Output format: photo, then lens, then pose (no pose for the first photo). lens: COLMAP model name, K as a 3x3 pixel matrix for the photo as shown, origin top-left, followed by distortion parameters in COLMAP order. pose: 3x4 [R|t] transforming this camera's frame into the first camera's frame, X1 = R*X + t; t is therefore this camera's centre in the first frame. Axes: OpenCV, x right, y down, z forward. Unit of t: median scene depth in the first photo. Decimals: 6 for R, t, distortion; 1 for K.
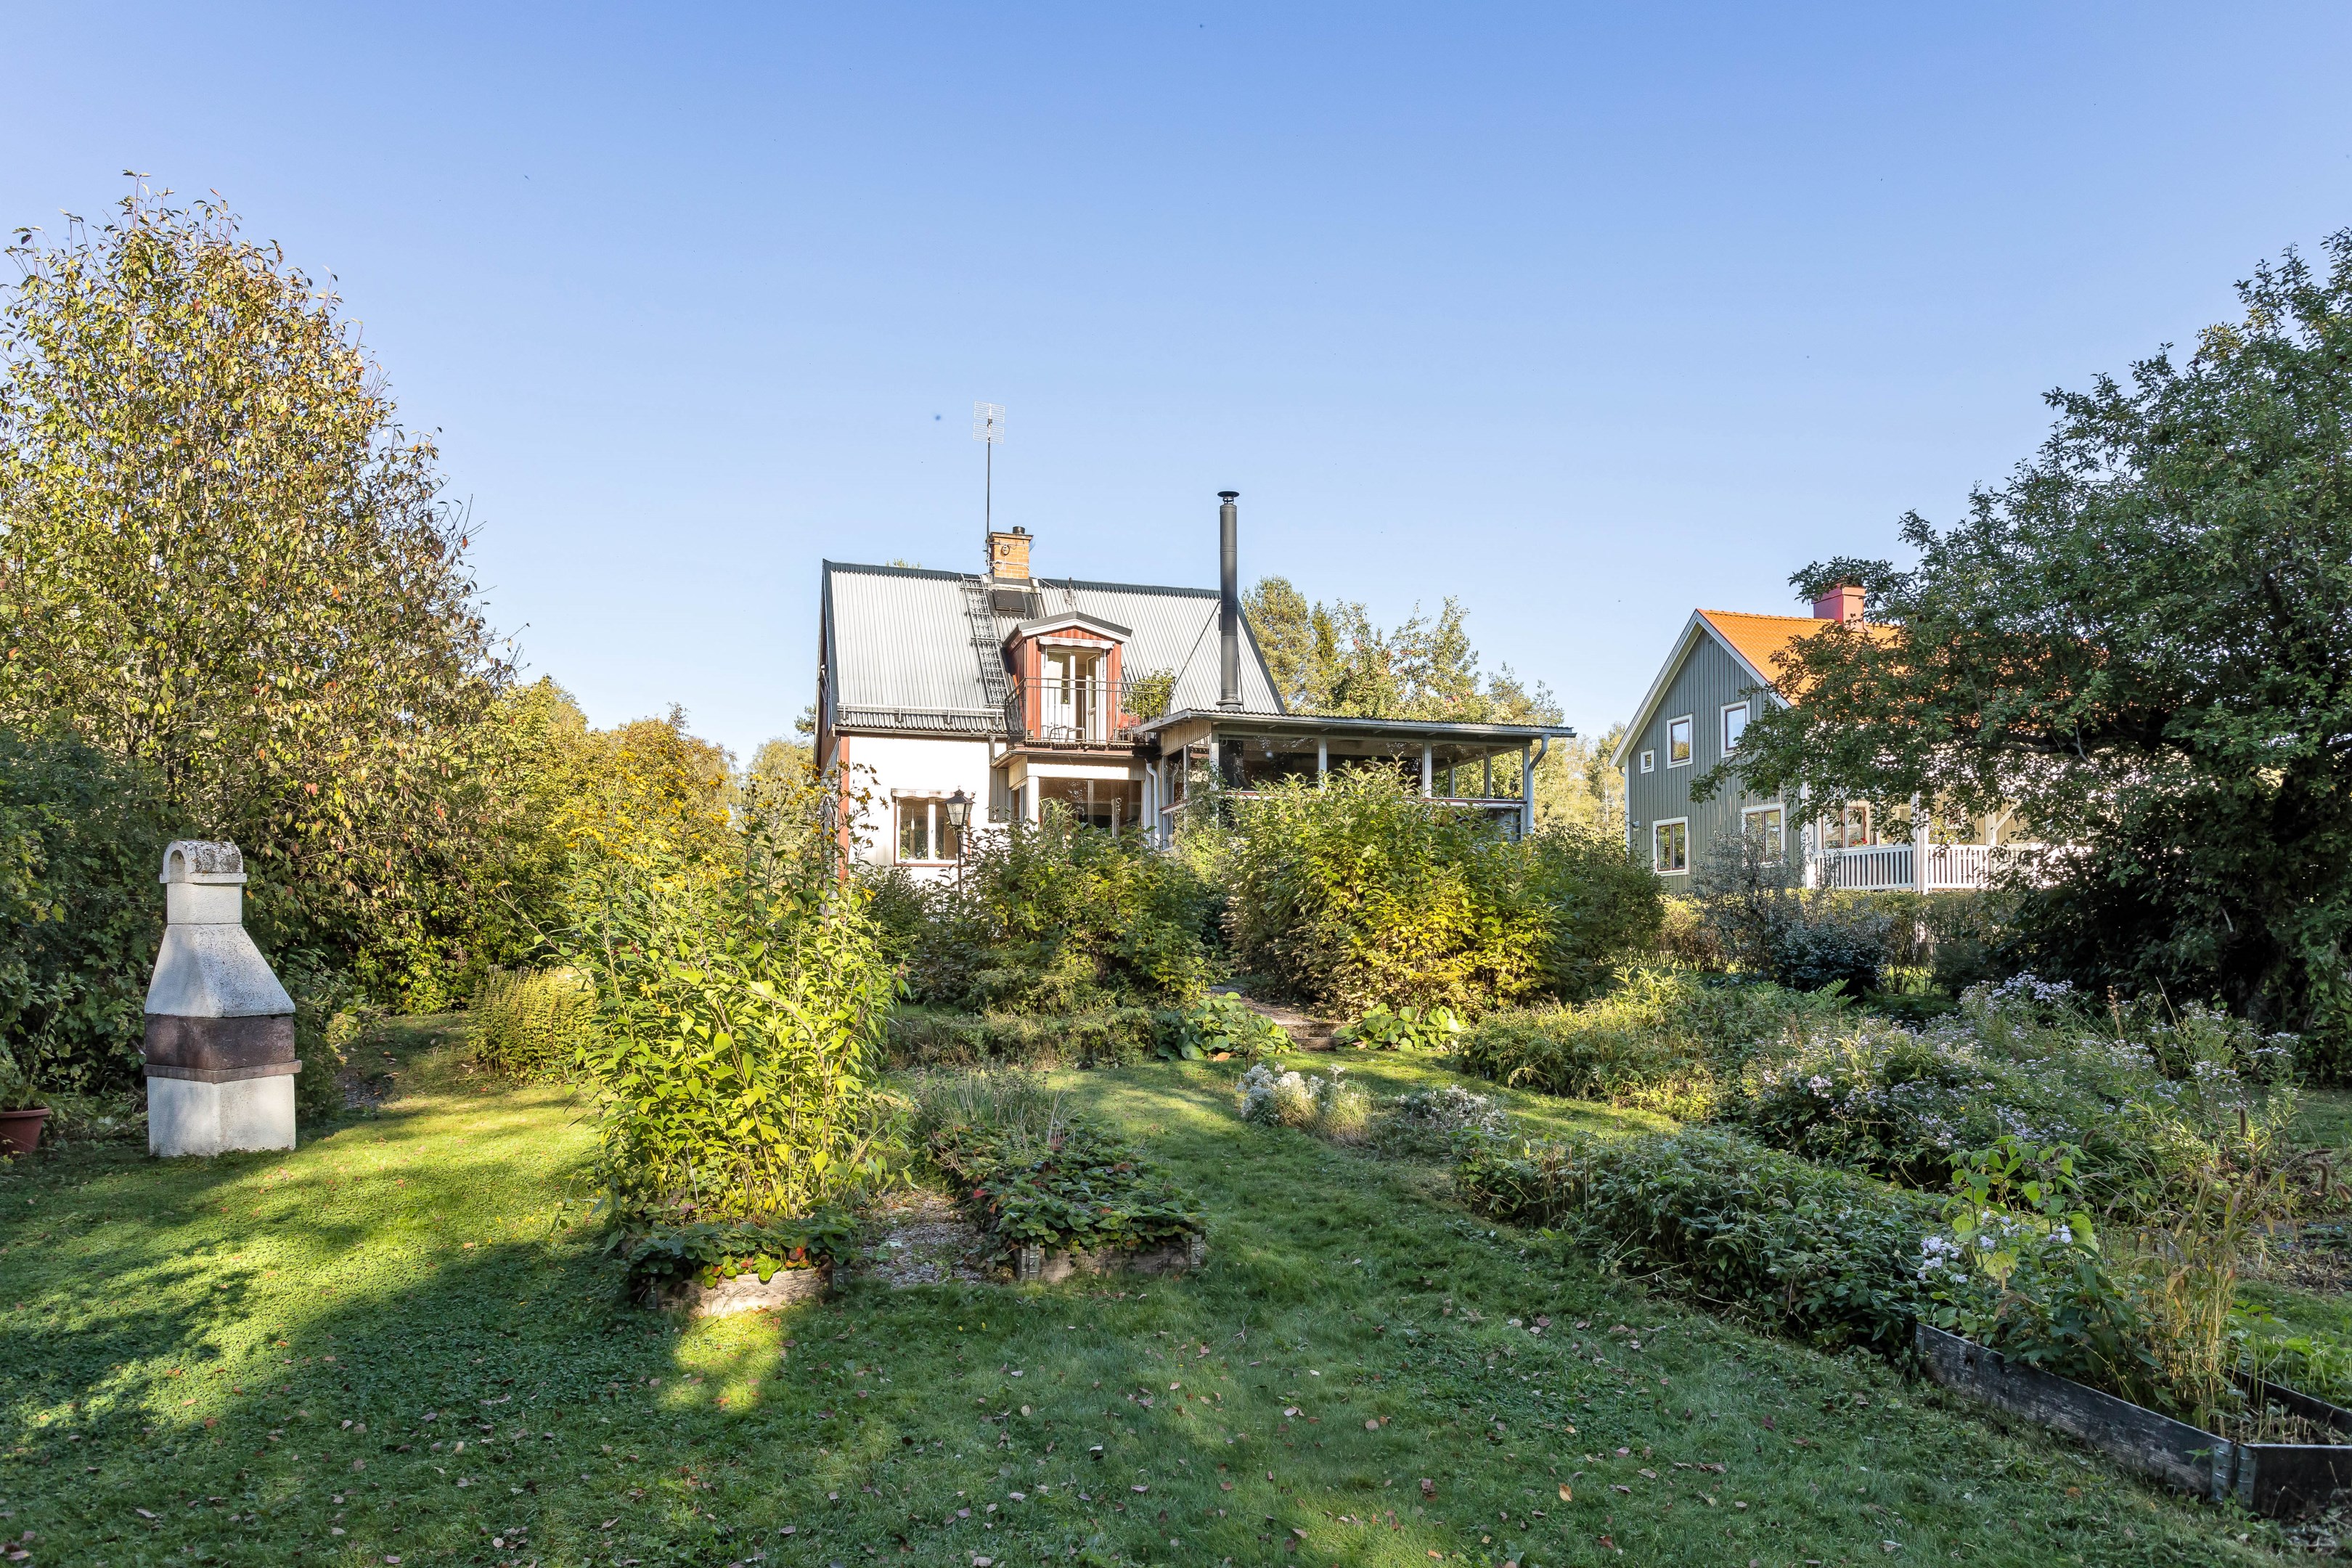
lens RADIAL K [[1468.5, 0, 1176.0], [0, 1468.5, 784.0], [0, 0, 1]] dist [-0.000040, -0.000104]
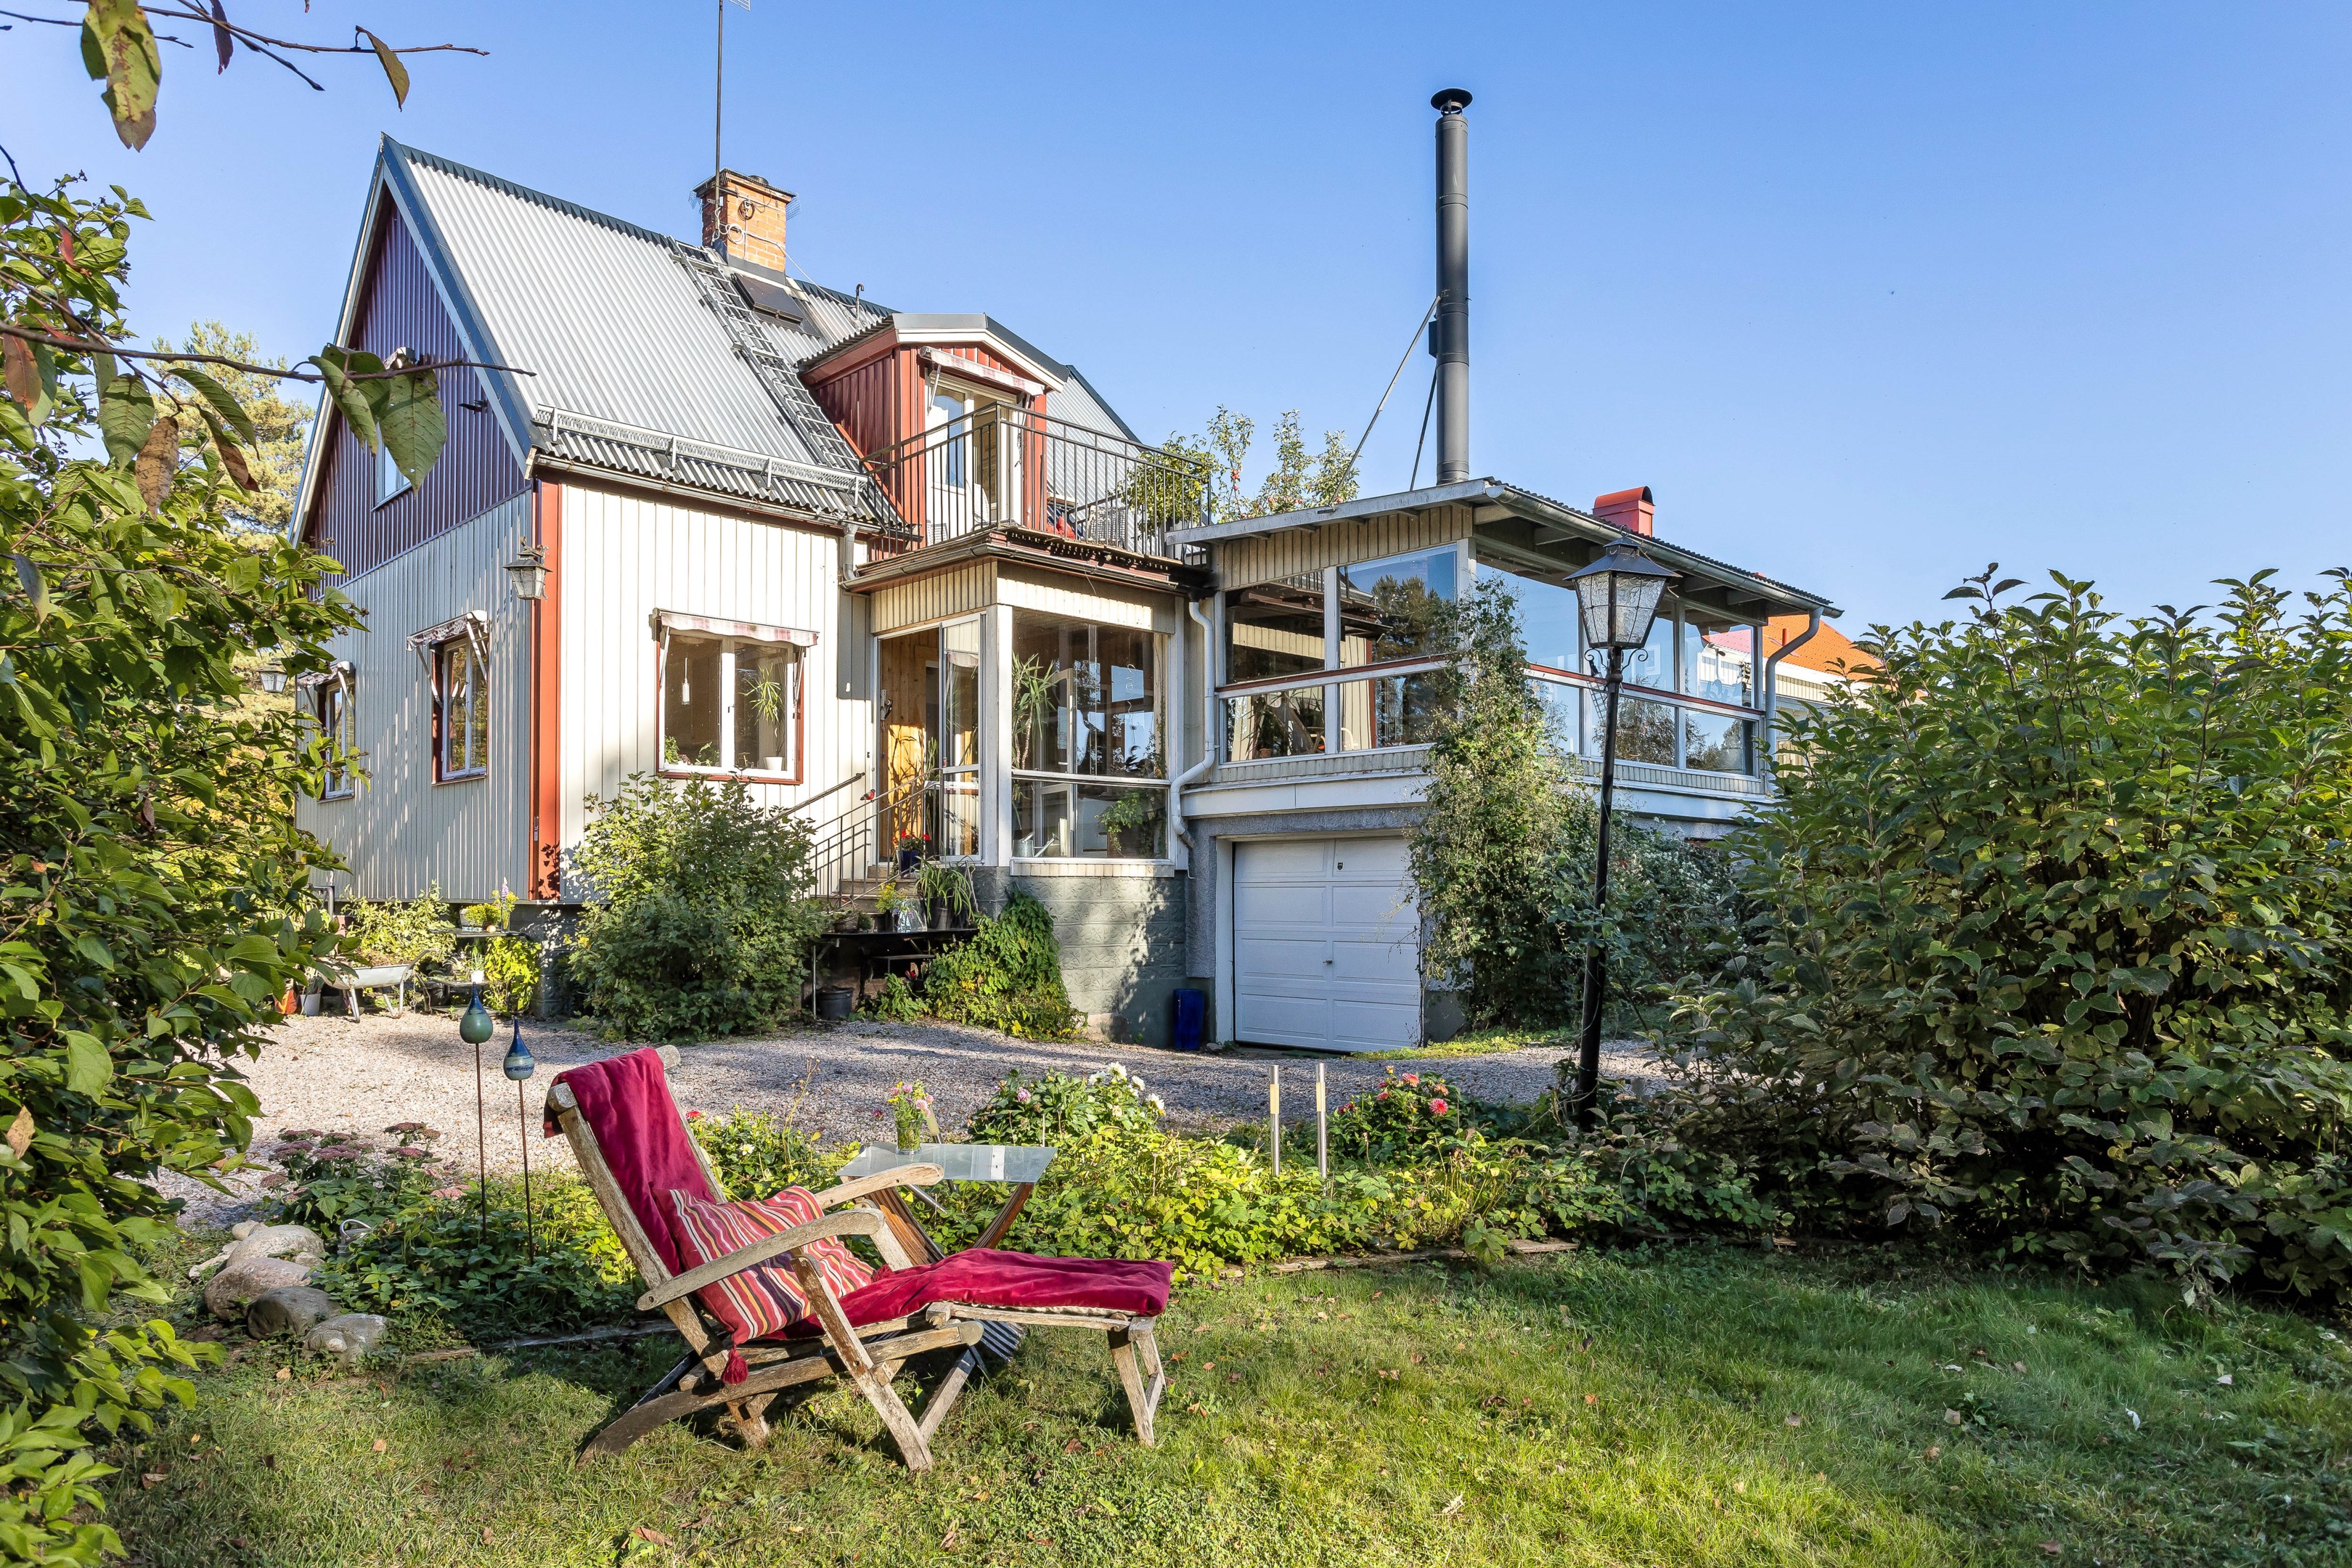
lens RADIAL K [[1468.5, 0, 1176.0], [0, 1468.5, 784.0], [0, 0, 1]] dist [-0.000040, -0.000104]
pose [[0.871839, 0.031009, 0.488810, -0.270110], [-0.041093, 0.999106, 0.009912, 0.045626], [-0.488066, -0.028728, 0.872334, 0.506596]]
